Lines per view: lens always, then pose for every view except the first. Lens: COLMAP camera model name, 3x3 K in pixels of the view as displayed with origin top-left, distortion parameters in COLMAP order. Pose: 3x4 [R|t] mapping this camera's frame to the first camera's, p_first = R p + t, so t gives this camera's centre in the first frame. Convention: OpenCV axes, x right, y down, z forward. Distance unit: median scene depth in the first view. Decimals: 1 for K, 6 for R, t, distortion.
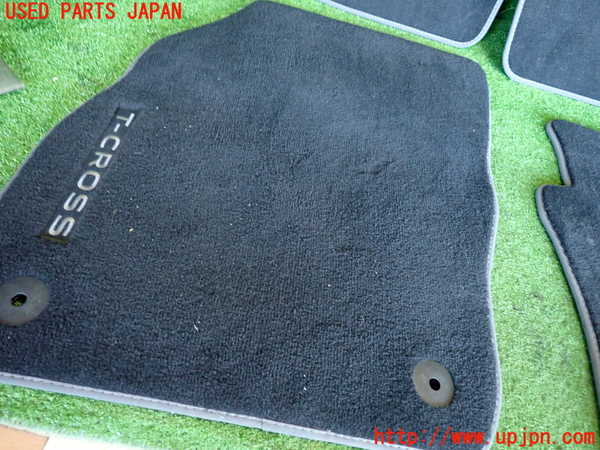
lens RADIAL K [[461.6, 0, 300.0], [0, 461.6, 225.0], [0, 0, 1]] dist [0.008406, 0.003337]
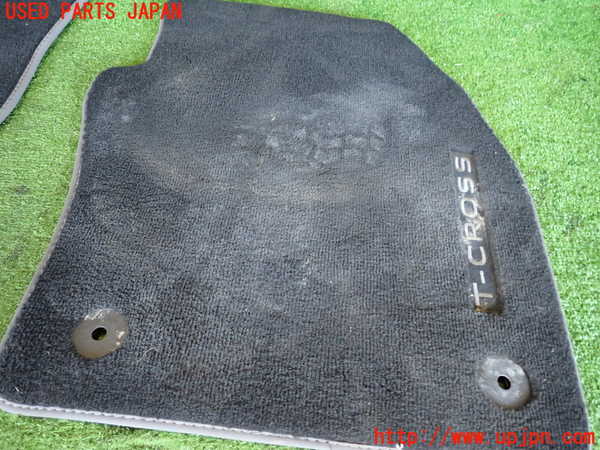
lens RADIAL K [[461.6, 0, 300.0], [0, 461.6, 225.0], [0, 0, 1]] dist [0.008406, 0.003337]
pose [[0.978127, -0.199101, -0.060224, 1.040300], [0.201252, 0.979017, 0.031999, 0.288935], [0.052589, -0.043419, 0.997672, 0.174881]]
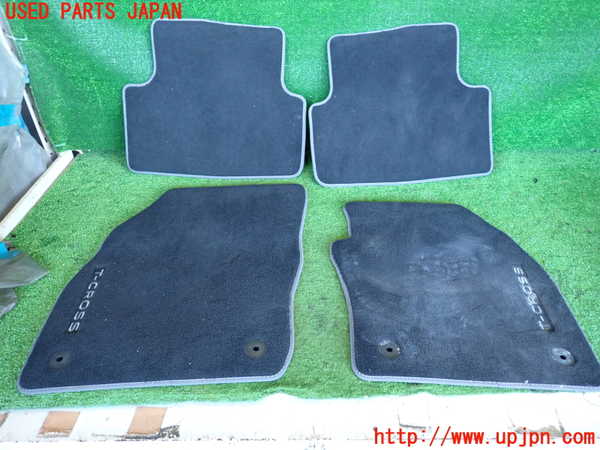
lens RADIAL K [[461.6, 0, 300.0], [0, 461.6, 225.0], [0, 0, 1]] dist [0.008406, 0.003337]
pose [[0.955927, -0.293322, -0.012909, 0.528437], [0.280016, 0.924020, -0.260343, 0.336471], [0.088292, 0.245254, 0.965430, -0.888339]]
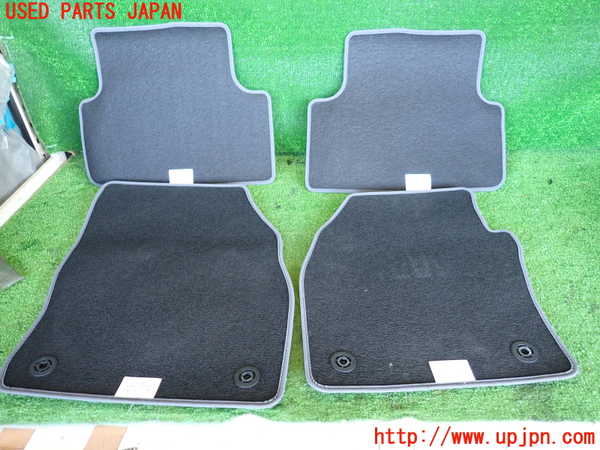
lens RADIAL K [[461.6, 0, 300.0], [0, 461.6, 225.0], [0, 0, 1]] dist [0.008406, 0.003337]
pose [[0.955191, -0.289739, -0.060508, 0.677196], [0.262108, 0.922961, -0.281857, 0.340374], [0.137511, 0.253368, 0.957547, -0.736945]]
